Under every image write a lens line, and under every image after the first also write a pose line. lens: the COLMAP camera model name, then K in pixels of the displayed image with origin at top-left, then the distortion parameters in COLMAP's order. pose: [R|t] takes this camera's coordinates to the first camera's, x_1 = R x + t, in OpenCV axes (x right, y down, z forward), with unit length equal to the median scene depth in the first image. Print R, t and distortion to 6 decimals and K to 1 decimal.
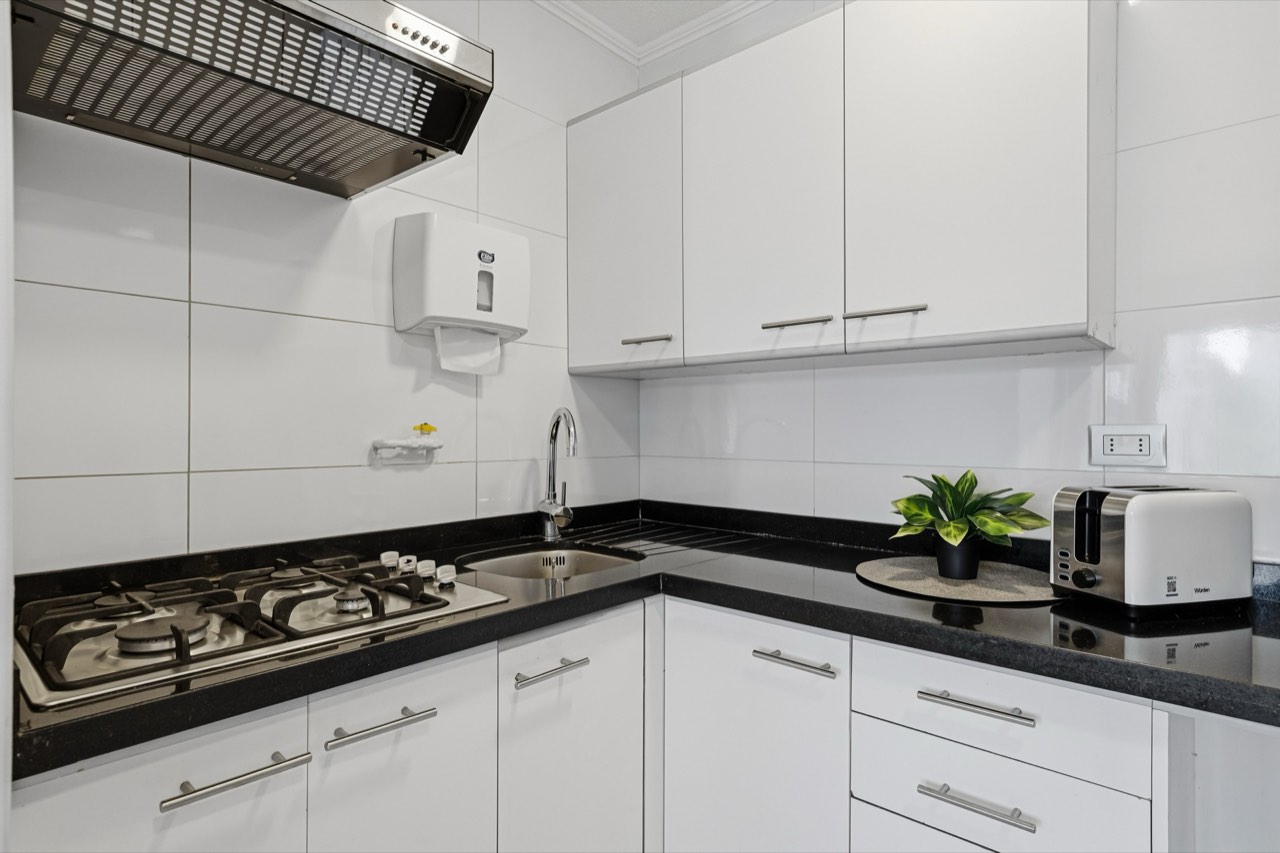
lens RADIAL K [[689.9, 0, 635.8], [0, 689.9, 424.9], [0, 0, 1]] dist [0.005307, 0.000421]
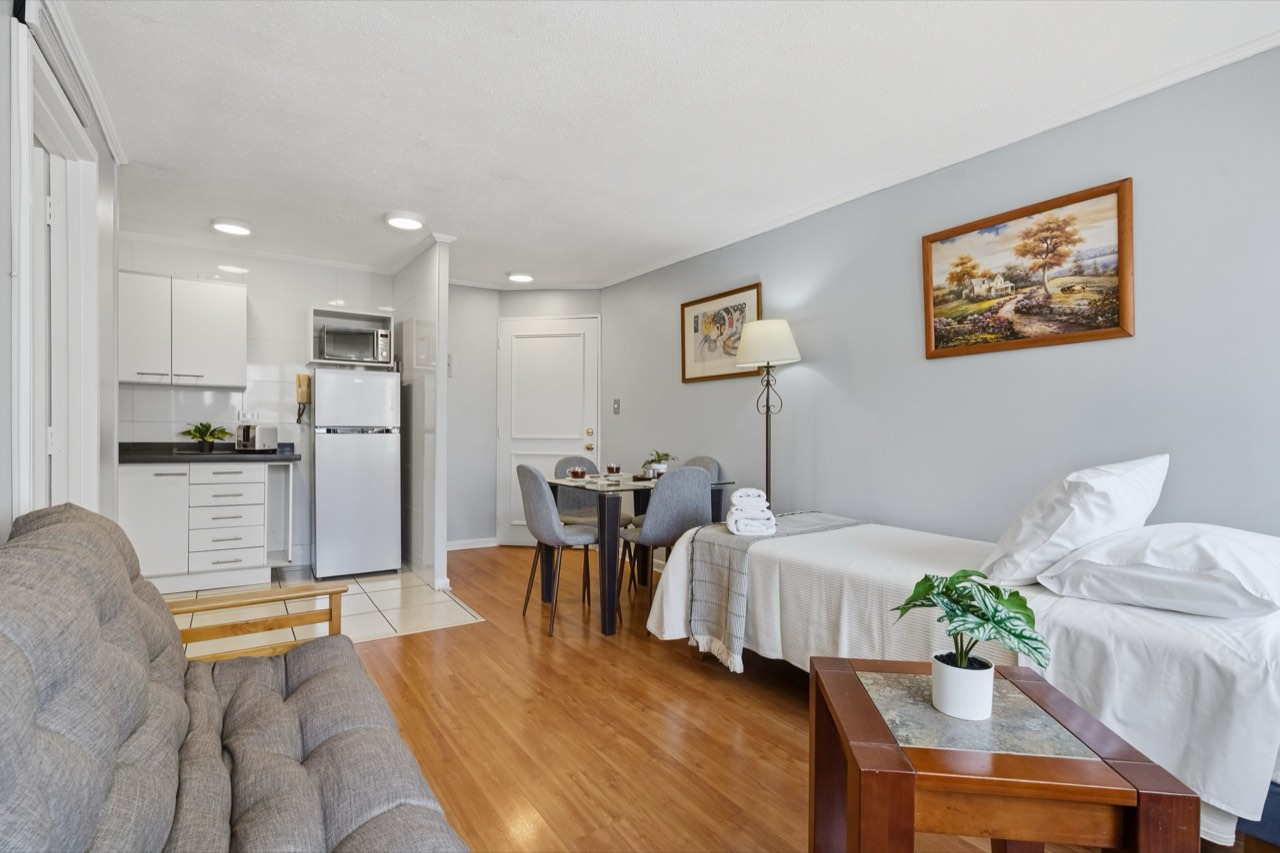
lens RADIAL K [[604.6, 0, 627.3], [0, 604.6, 435.3], [0, 0, 1]] dist [-0.000509, -0.000338]
pose [[0.254722, -0.006723, 0.966991, -1.851617], [-0.018312, 0.999763, 0.011775, 0.055543], [-0.966841, -0.020707, 0.254539, -1.746087]]
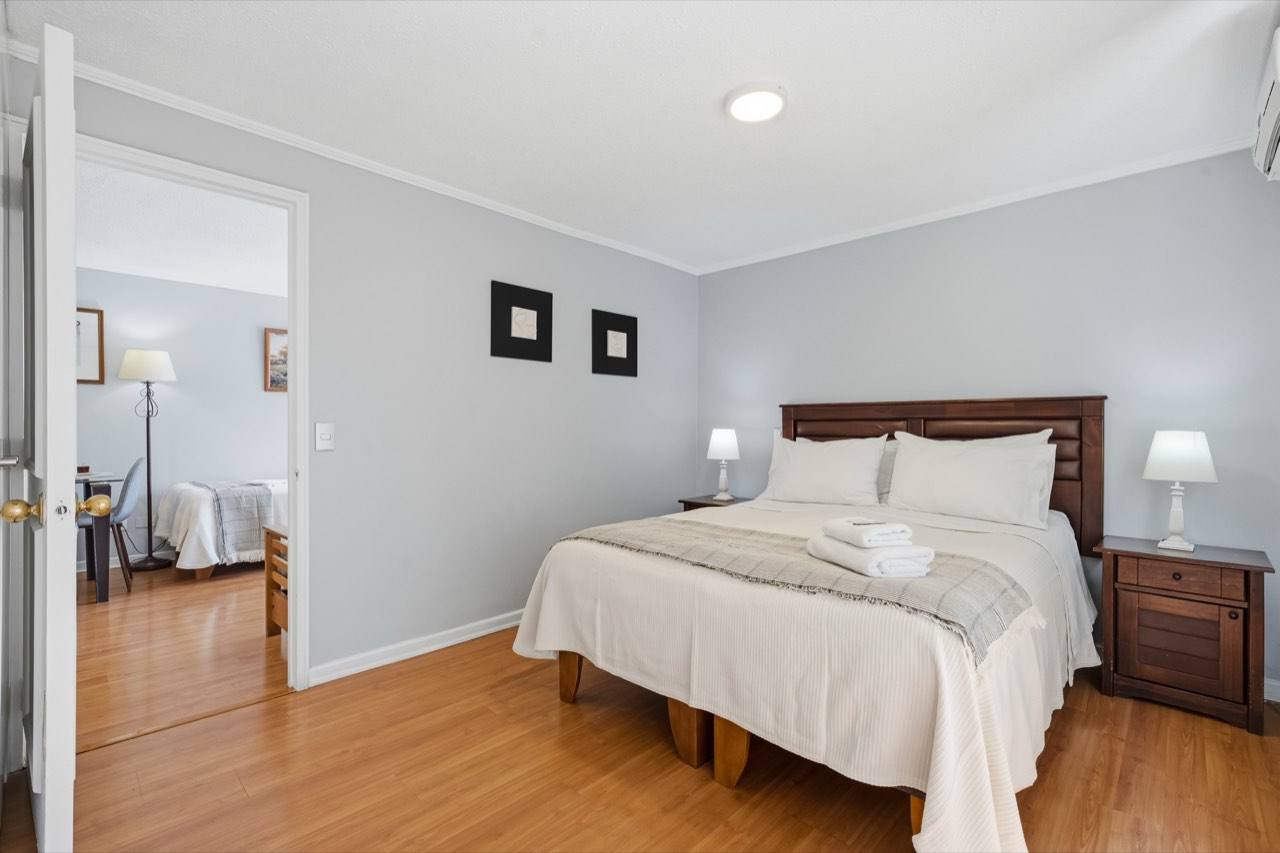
lens RADIAL K [[575.1, 0, 627.6], [0, 575.1, 434.6], [0, 0, 1]] dist [0.000334, 0.000253]
pose [[-0.998412, -0.002802, 0.056265, -2.161104], [-0.002686, 0.999994, 0.002143, 0.071226], [-0.056270, 0.001988, -0.998414, 1.250217]]
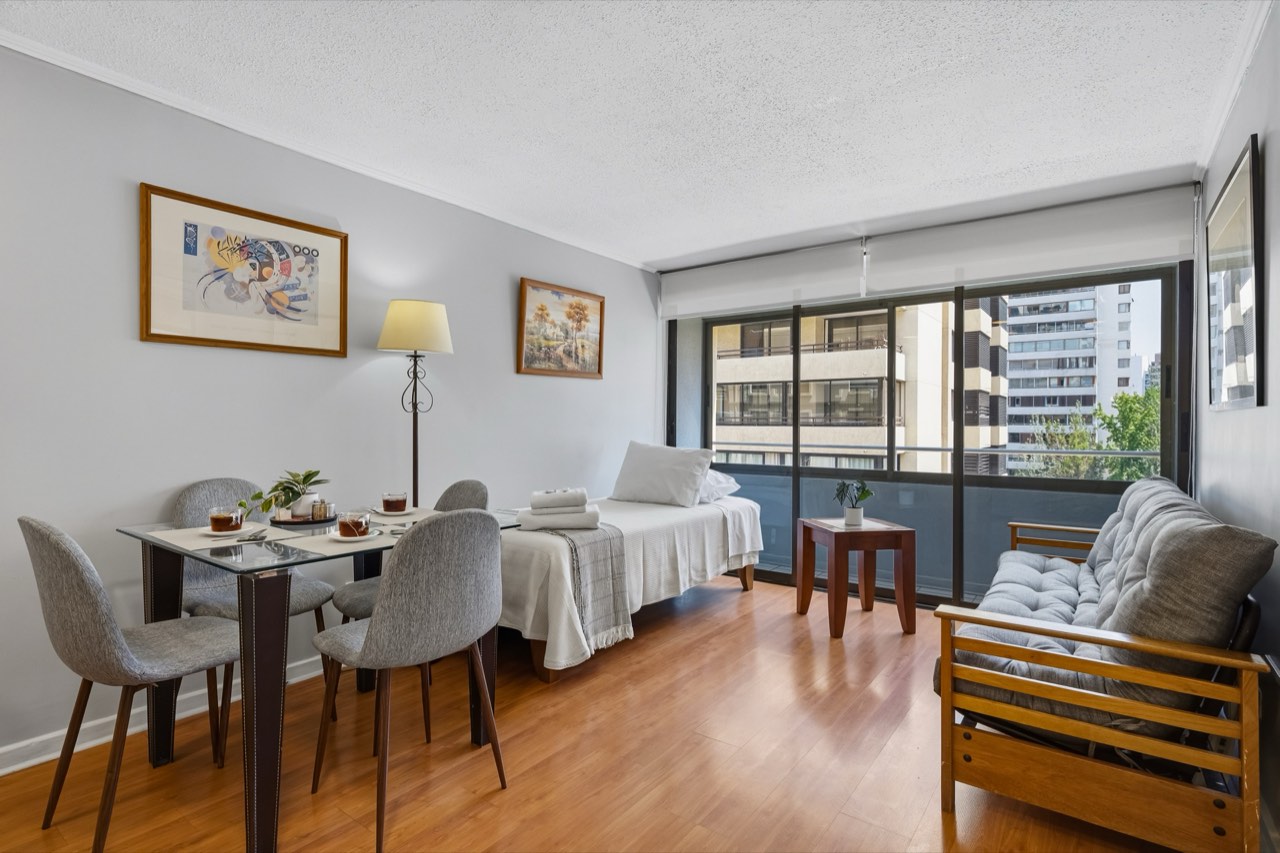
lens RADIAL K [[632.8, 0, 625.9], [0, 632.8, 427.6], [0, 0, 1]] dist [-0.000225, 0.001904]
pose [[-0.996680, -0.007437, -0.081079, 0.048559], [-0.007296, 0.999971, -0.002039, 0.039918], [0.081092, -0.001440, -0.996706, 0.446786]]
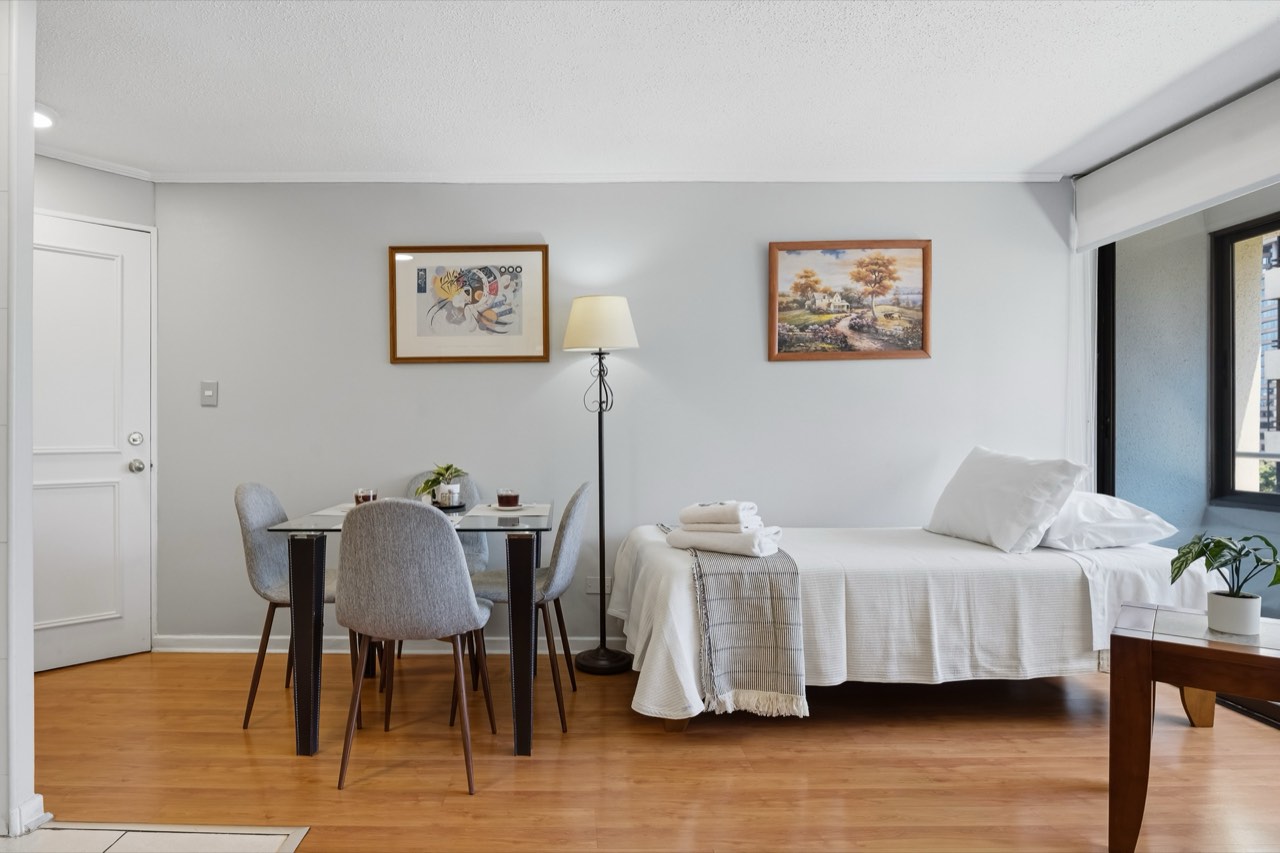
lens RADIAL K [[696.0, 0, 559.6], [0, 696.0, 439.1], [0, 0, 1]] dist [-0.014862, -0.003431]
pose [[-0.657445, -0.004320, 0.753490, -1.008479], [-0.004160, 0.999989, 0.002103, 0.073549], [-0.753491, -0.001752, -0.657456, -0.125226]]
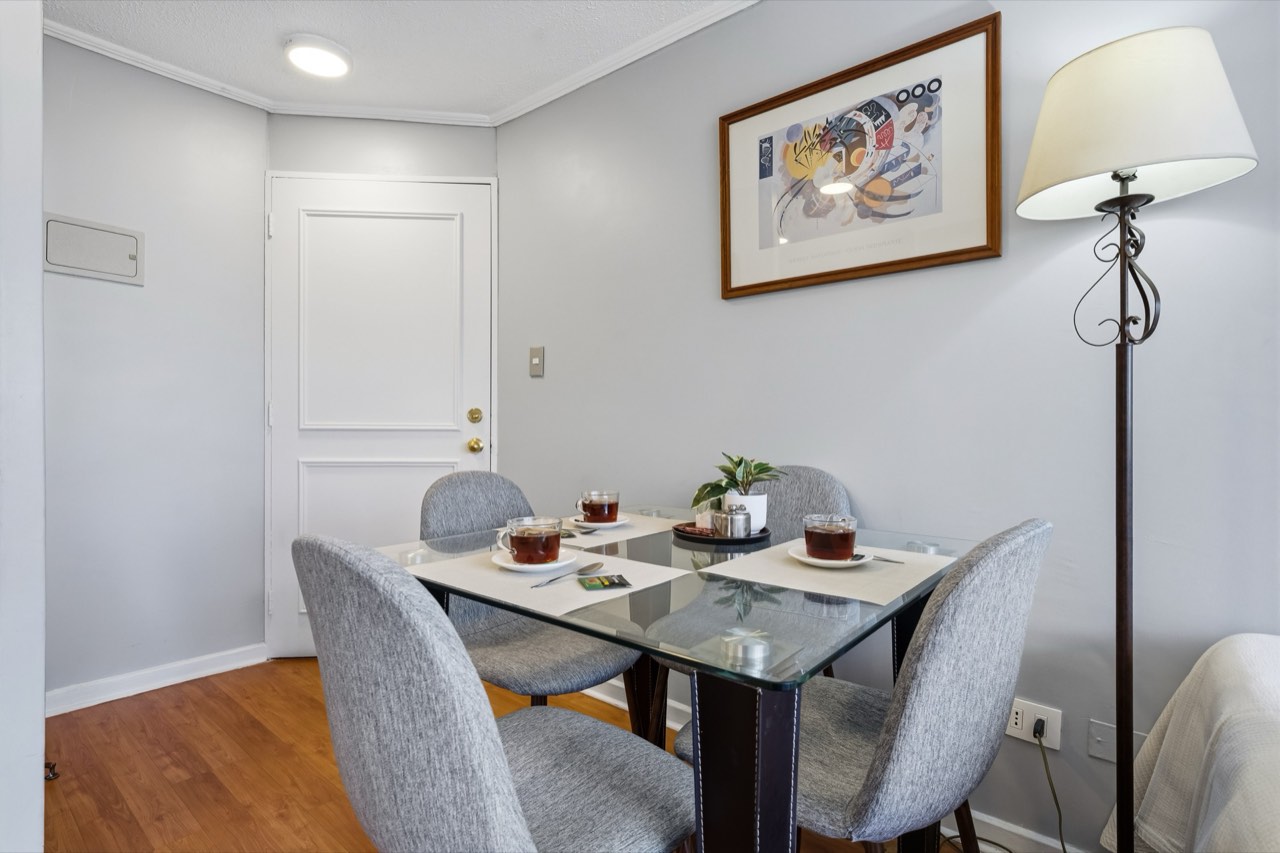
lens RADIAL K [[632.8, 0, 633.4], [0, 632.8, 427.5], [0, 0, 1]] dist [-0.000225, 0.001904]
pose [[-0.021185, -0.003047, 0.999771, -0.245176], [-0.014248, 0.999895, 0.002746, 0.106621], [-0.999674, -0.014187, -0.021226, -1.018122]]
